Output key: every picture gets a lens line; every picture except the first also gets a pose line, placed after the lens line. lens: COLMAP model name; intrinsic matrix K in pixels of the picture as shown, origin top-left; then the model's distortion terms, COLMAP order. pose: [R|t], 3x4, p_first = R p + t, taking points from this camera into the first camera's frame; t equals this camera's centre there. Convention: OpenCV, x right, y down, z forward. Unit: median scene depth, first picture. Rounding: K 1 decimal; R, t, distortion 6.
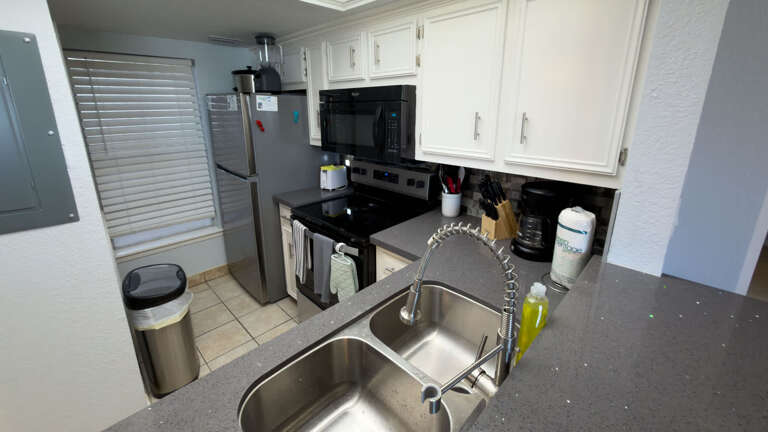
lens RADIAL K [[310.9, 0, 384.2], [0, 310.9, 185.6], [0, 0, 1]] dist [0.000225, 0.000018]
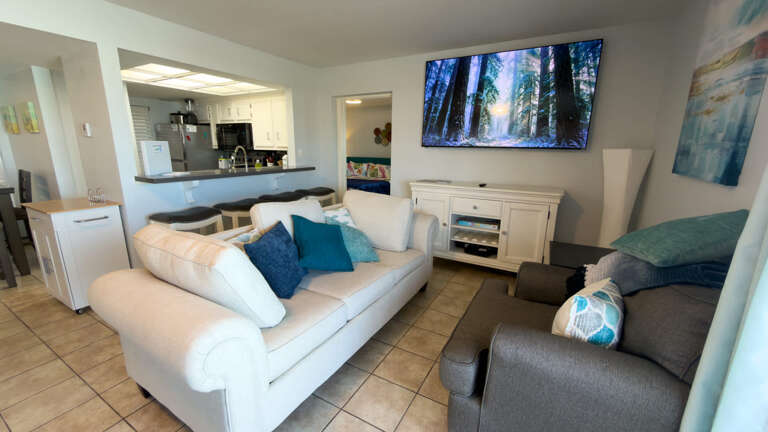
lens RADIAL K [[302.7, 0, 384.0], [0, 302.7, 216.0], [0, 0, 1]] dist [0.000598, 0.000100]
pose [[0.965529, -0.040567, 0.257113, 0.398526], [0.046302, 0.998795, -0.016289, 0.482917], [-0.256143, 0.027632, 0.966244, -1.510698]]
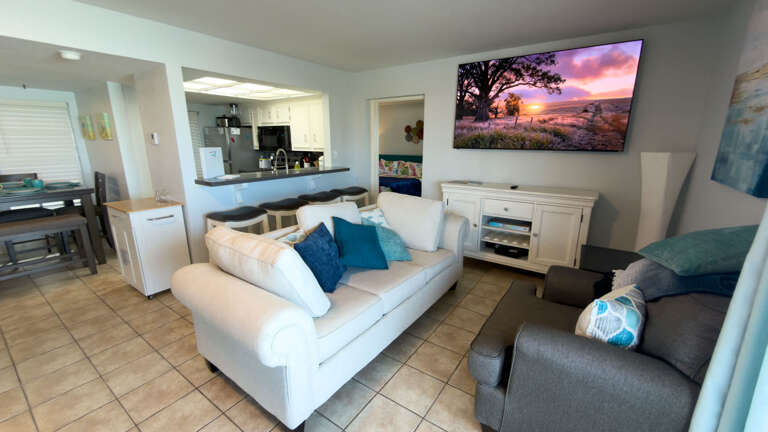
lens RADIAL K [[306.6, 0, 384.0], [0, 306.6, 216.0], [0, 0, 1]] dist [-0.000159, 0.000021]
pose [[0.985770, -0.033362, 0.164758, 0.364470], [0.034499, 0.999397, -0.004044, 0.458546], [-0.164524, 0.009670, 0.986326, -1.589376]]
